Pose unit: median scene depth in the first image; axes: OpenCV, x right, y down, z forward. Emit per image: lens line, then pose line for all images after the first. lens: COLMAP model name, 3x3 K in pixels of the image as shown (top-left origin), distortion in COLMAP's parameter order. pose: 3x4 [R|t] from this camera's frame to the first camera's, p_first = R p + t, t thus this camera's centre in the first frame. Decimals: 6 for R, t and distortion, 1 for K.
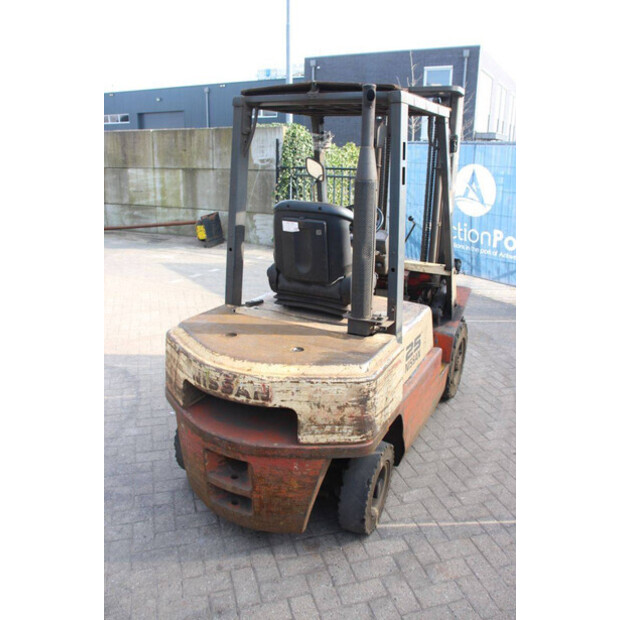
lens RADIAL K [[508.3, 0, 314.3], [0, 508.3, 313.7], [0, 0, 1]] dist [-0.116832, 0.047753]
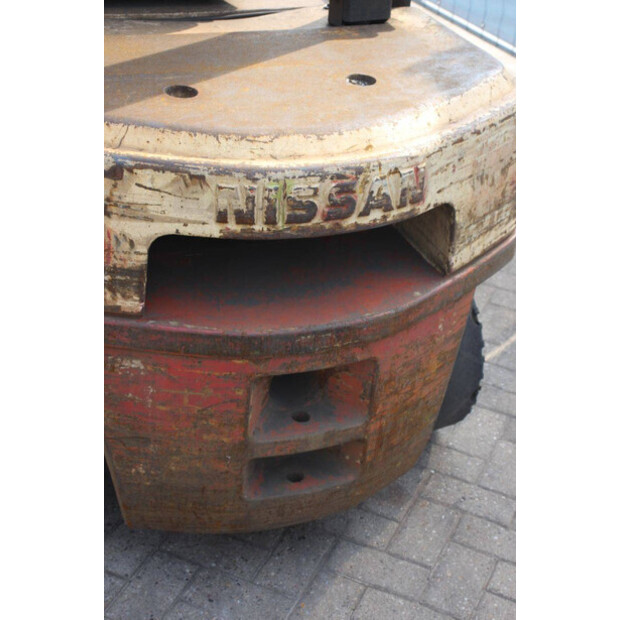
lens RADIAL K [[1294.7, 0, 310.7], [0, 1294.7, 309.8], [0, 0, 1]] dist [0.243470, 0.000000]
pose [[0.640077, -0.358530, 0.679527, -0.852728], [0.167827, 0.928330, 0.331718, -0.118549], [-0.749757, -0.098282, 0.654374, 0.281585]]
